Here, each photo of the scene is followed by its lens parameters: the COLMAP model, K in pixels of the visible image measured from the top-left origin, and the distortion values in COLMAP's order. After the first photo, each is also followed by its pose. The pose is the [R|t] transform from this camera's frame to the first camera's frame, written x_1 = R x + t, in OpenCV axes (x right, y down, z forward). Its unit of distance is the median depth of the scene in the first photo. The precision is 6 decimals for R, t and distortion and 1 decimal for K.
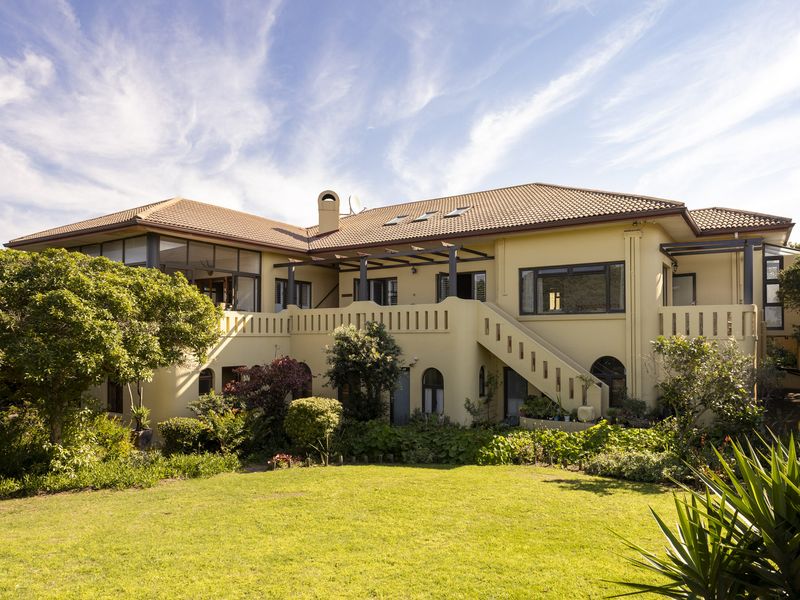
lens RADIAL K [[518.0, 0, 400.0], [0, 518.0, 300.0], [0, 0, 1]] dist [-0.052437, 0.043229]
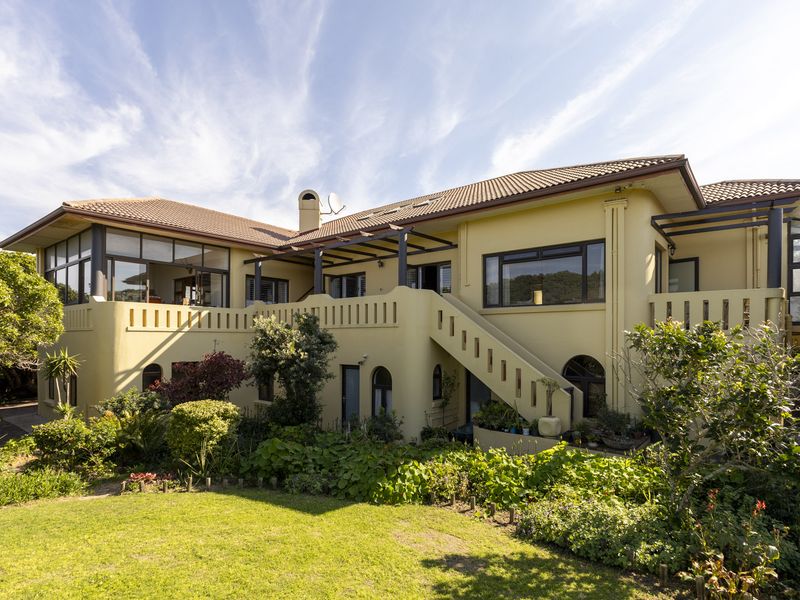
lens RADIAL K [[446.2, 0, 385.8], [0, 446.2, 299.6], [0, 0, 1]] dist [-0.008520, -0.001250]
pose [[0.993665, -0.002761, -0.112347, 0.146008], [0.000865, 0.999857, -0.016916, 0.026369], [0.112377, 0.016711, 0.993525, 0.223686]]
